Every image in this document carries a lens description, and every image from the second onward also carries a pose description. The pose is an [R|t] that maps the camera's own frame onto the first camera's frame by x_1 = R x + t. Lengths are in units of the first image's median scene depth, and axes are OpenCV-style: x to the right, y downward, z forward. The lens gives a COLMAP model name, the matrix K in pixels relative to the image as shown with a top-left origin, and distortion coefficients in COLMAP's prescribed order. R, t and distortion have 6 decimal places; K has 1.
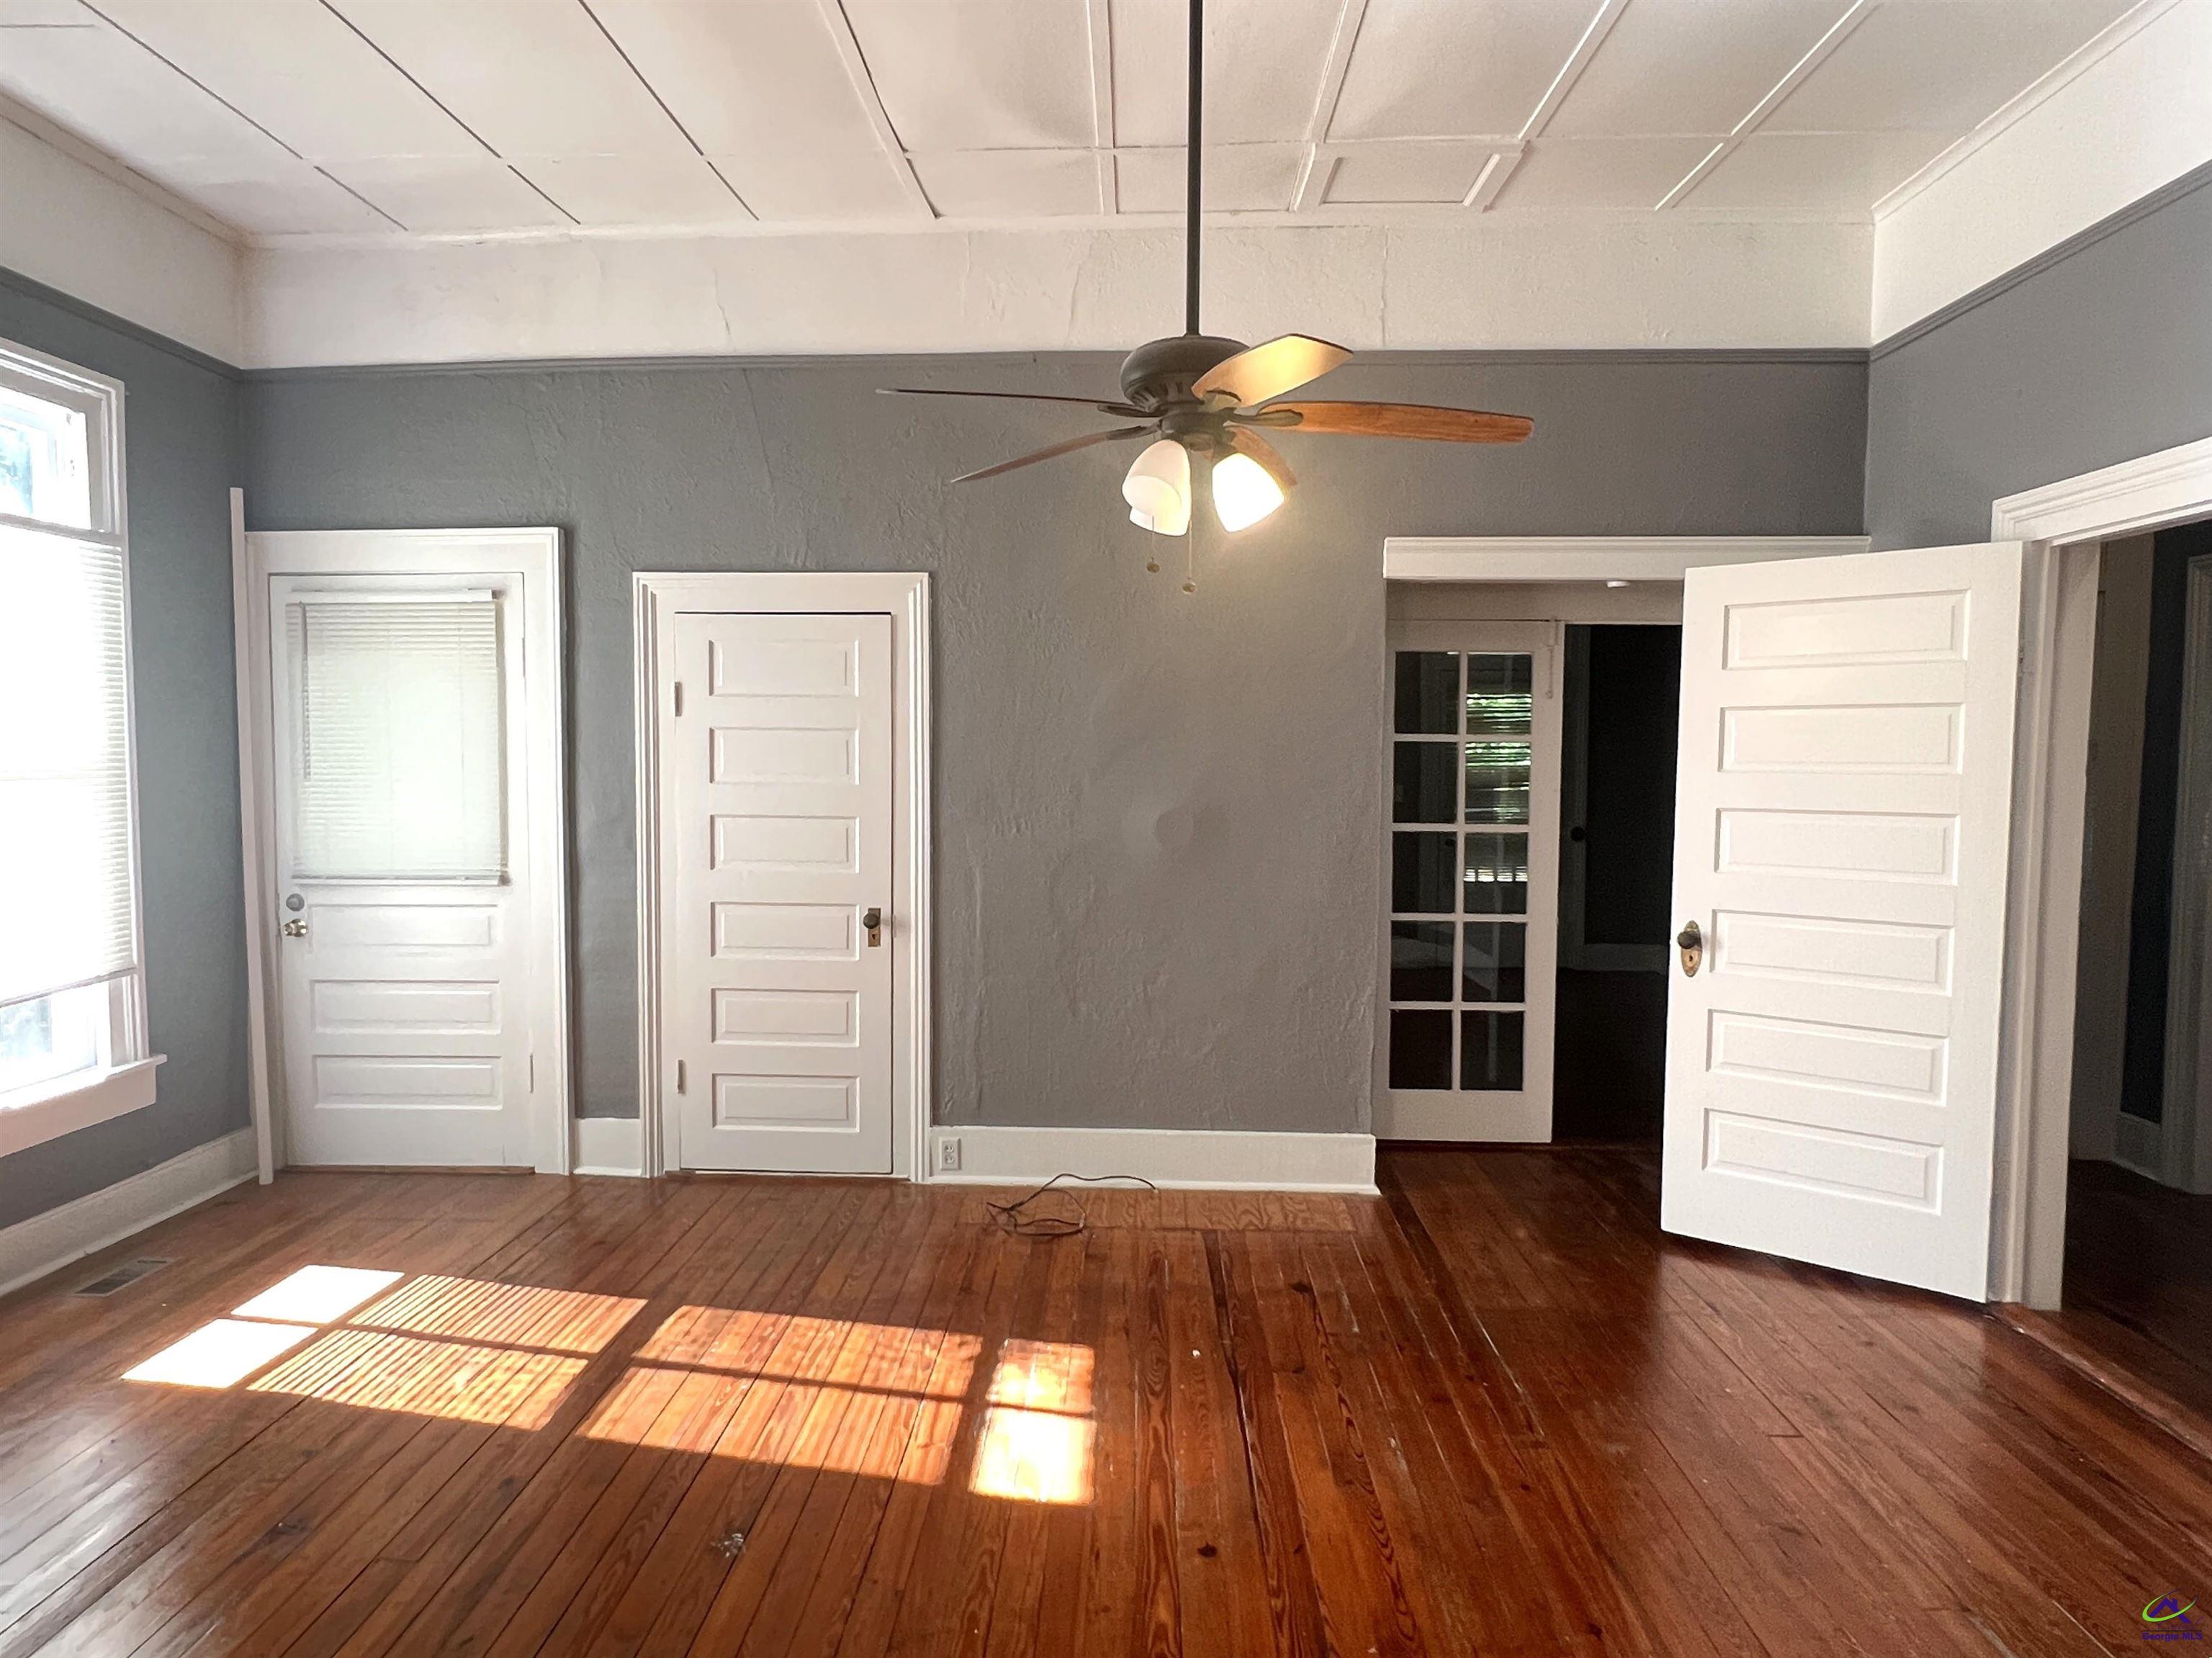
lens RADIAL K [[1363.3, 0, 1097.6], [0, 1363.3, 823.6], [0, 0, 1]] dist [0.005229, -0.004370]
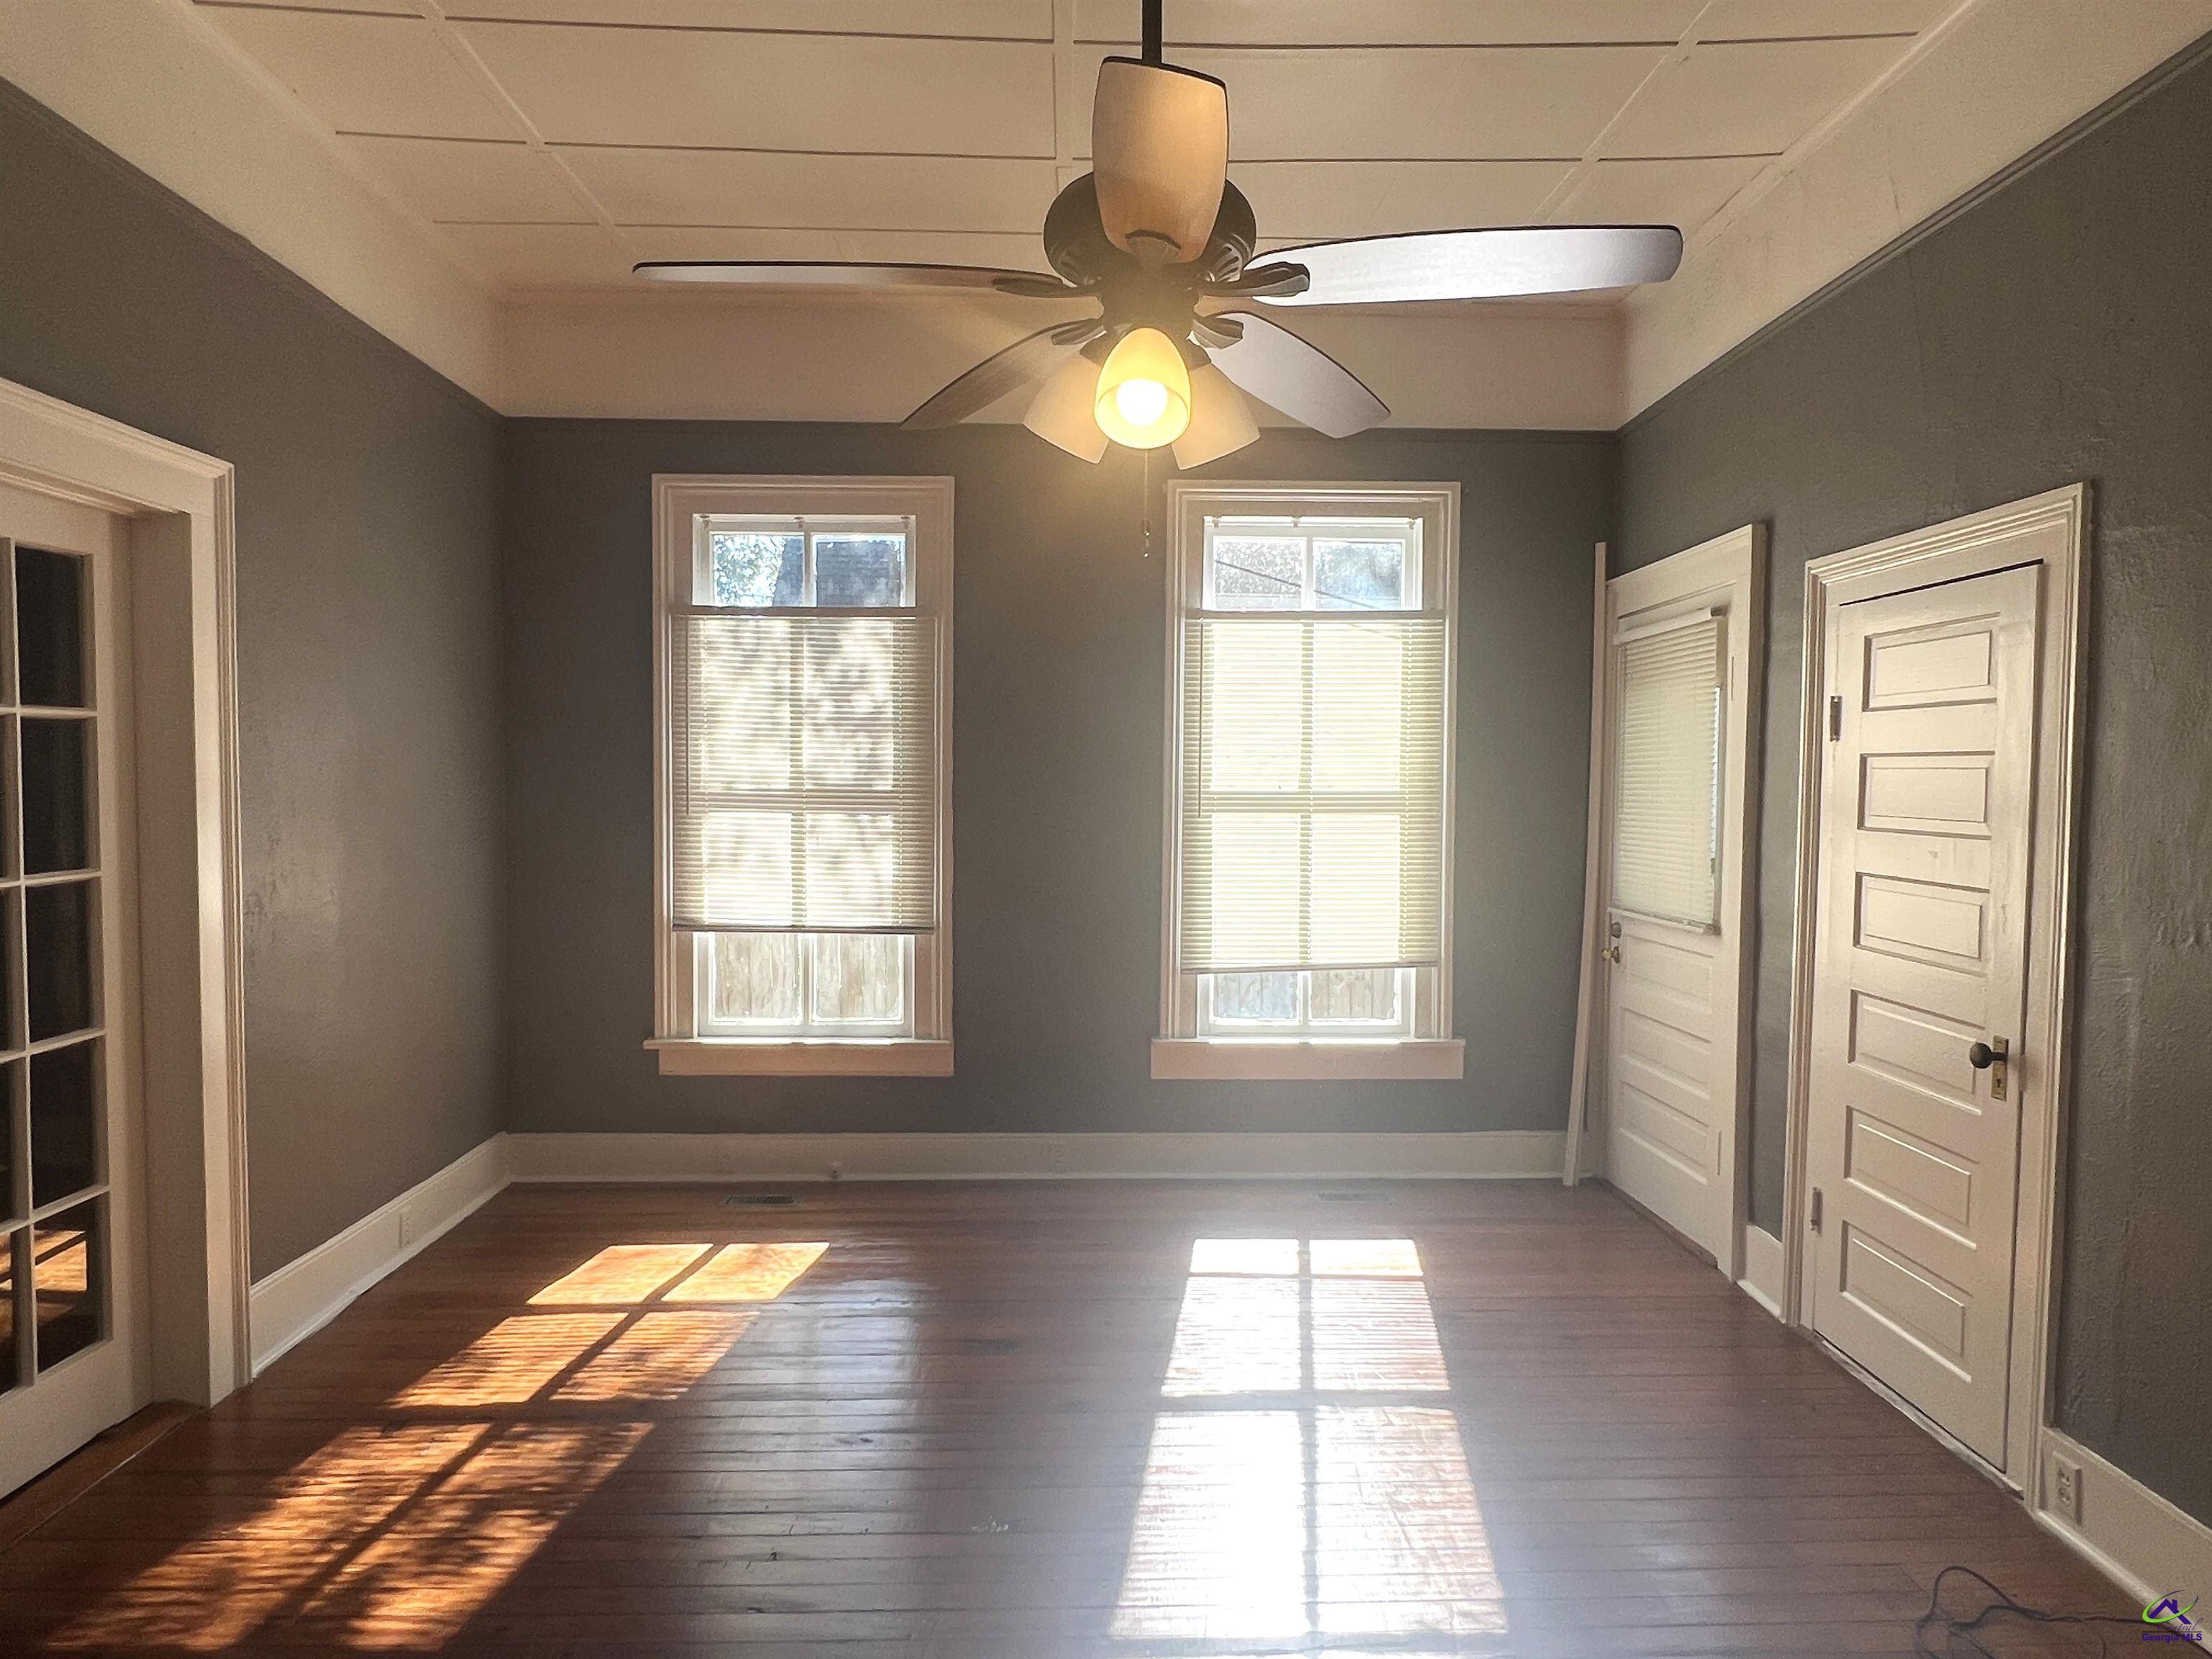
lens RADIAL K [[1363.4, 0, 1108.7], [0, 1363.4, 816.8], [0, 0, 1]] dist [0.005229, -0.004370]
pose [[0.064818, 0.023562, -0.997619, 0.487664], [-0.056048, 0.998229, 0.019935, -0.031287], [0.996322, 0.054622, 0.066023, 0.616608]]
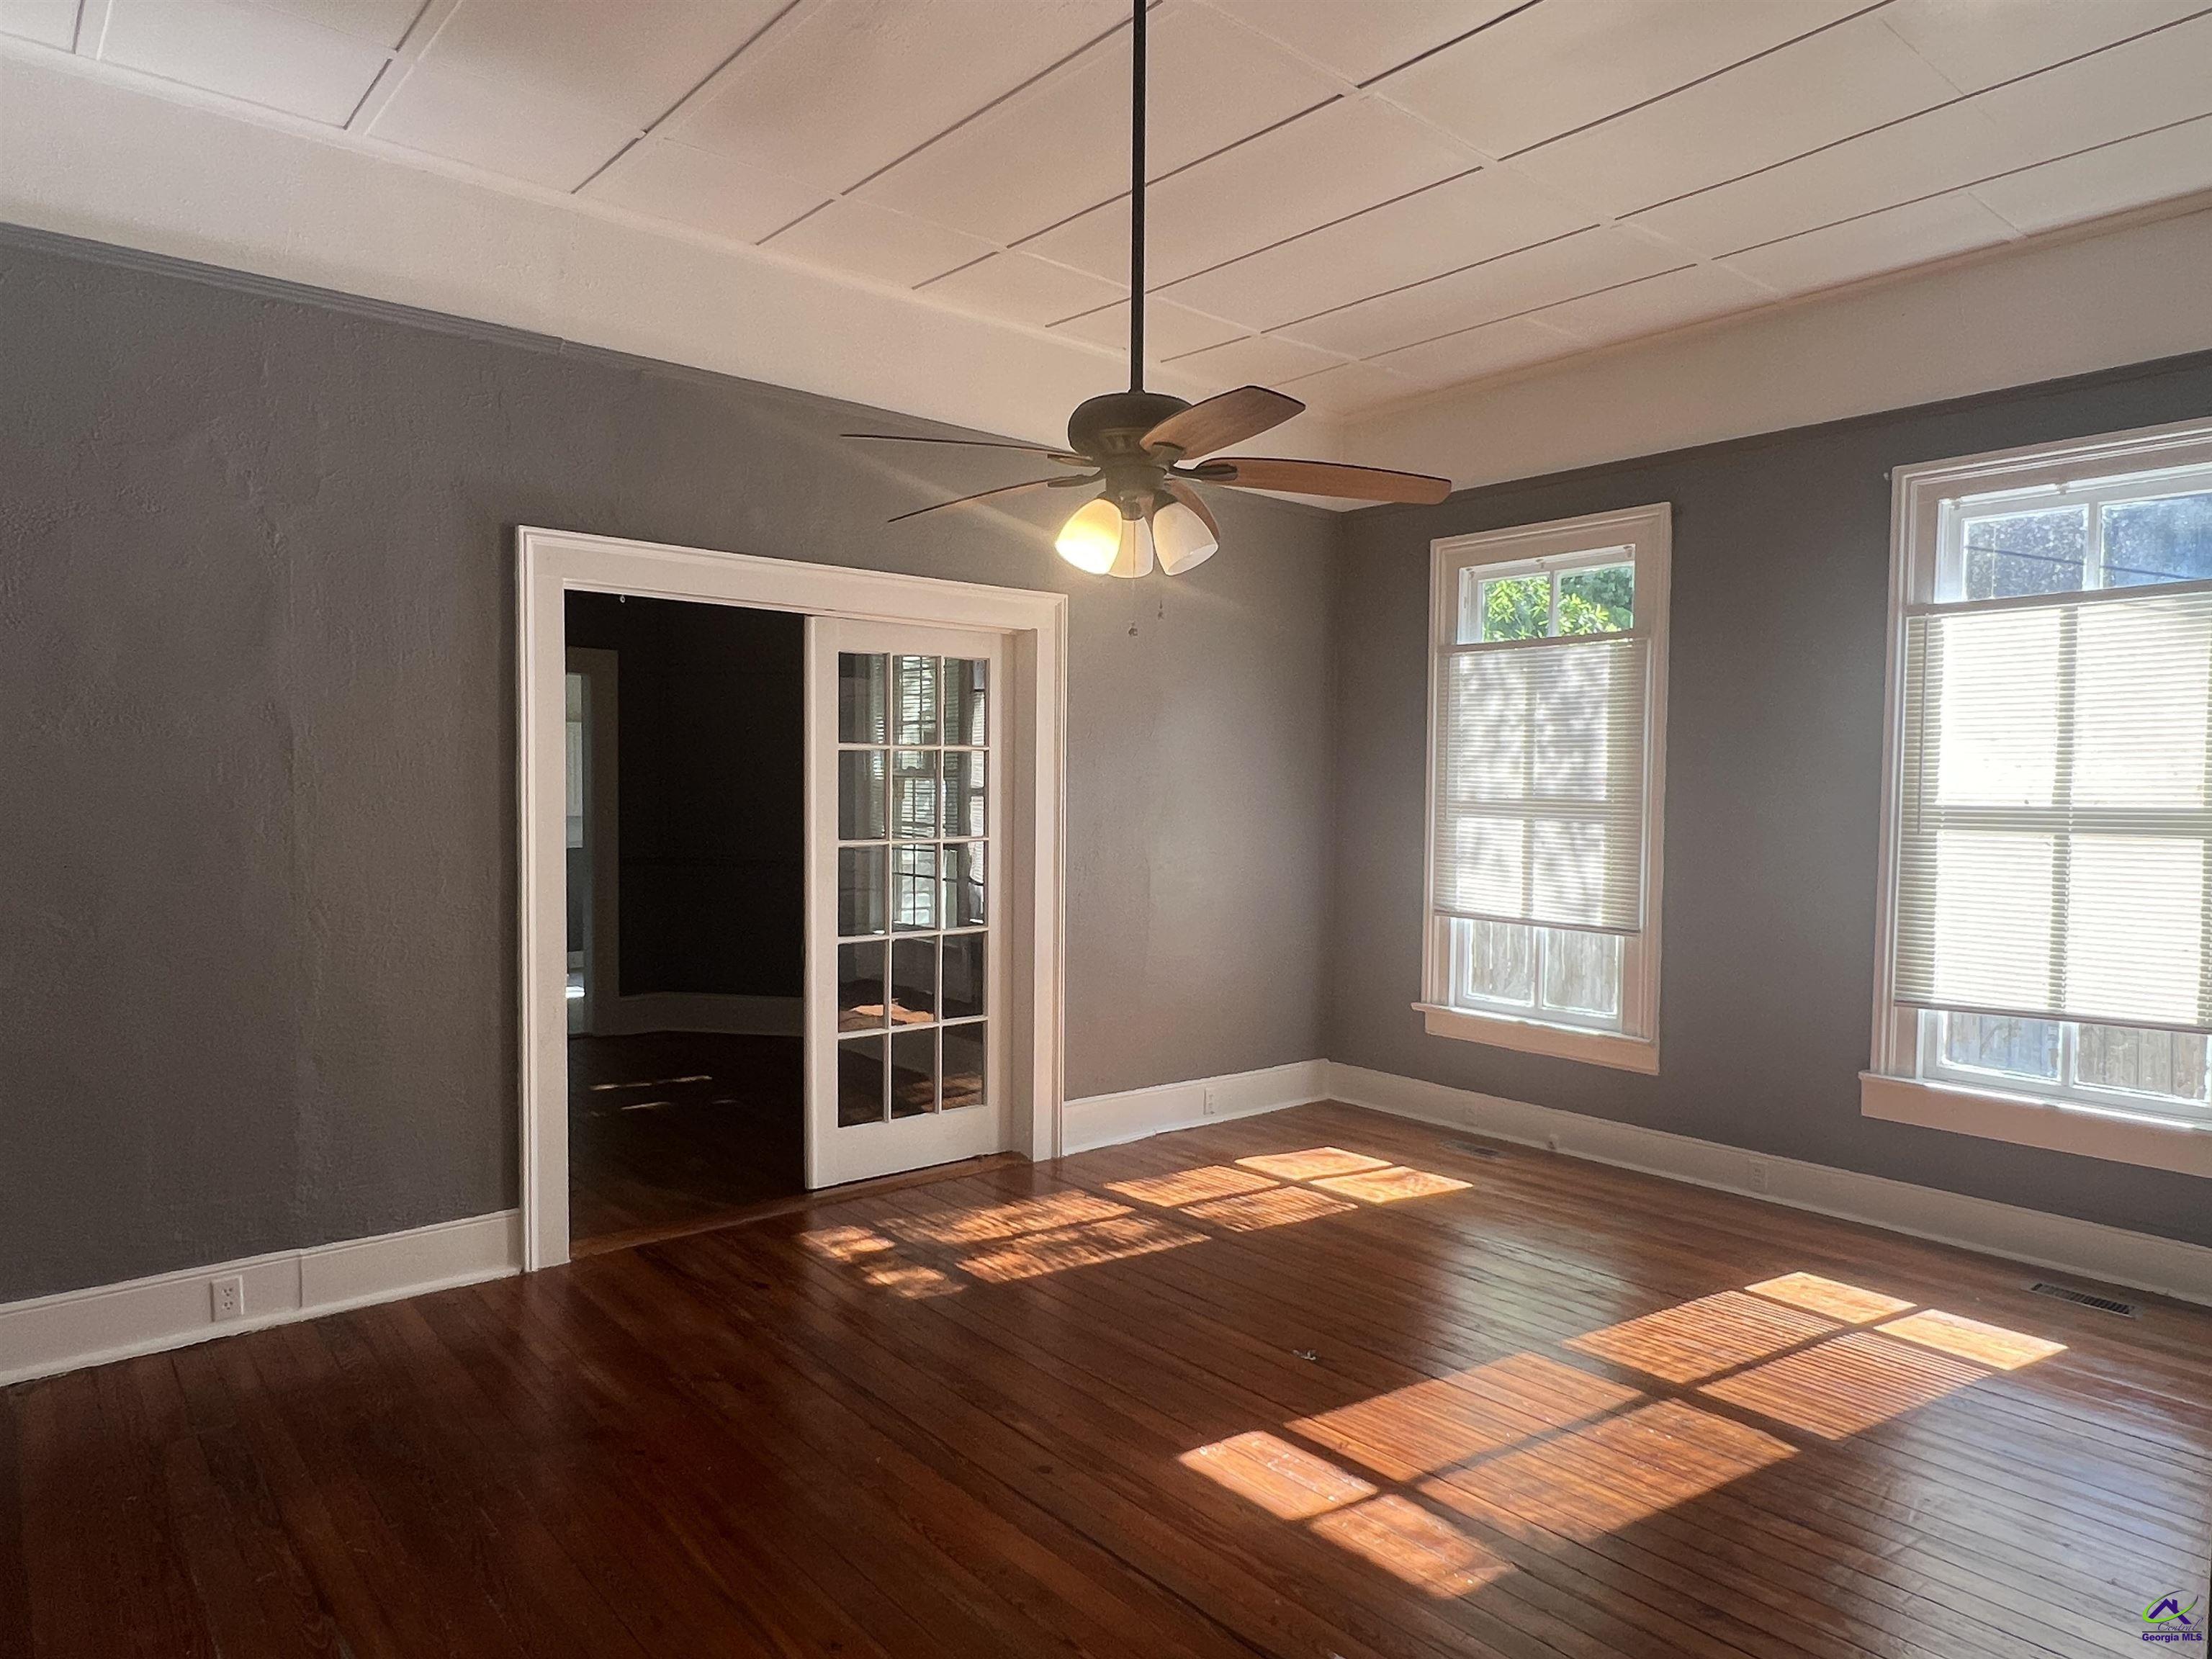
lens RADIAL K [[1363.4, 0, 1096.5], [0, 1363.4, 834.1], [0, 0, 1]] dist [0.005229, -0.004370]
pose [[-0.740518, 0.012428, -0.671921, 0.512046], [-0.047777, 0.996326, 0.071082, -0.058049], [0.670336, 0.084740, -0.737204, 1.143464]]
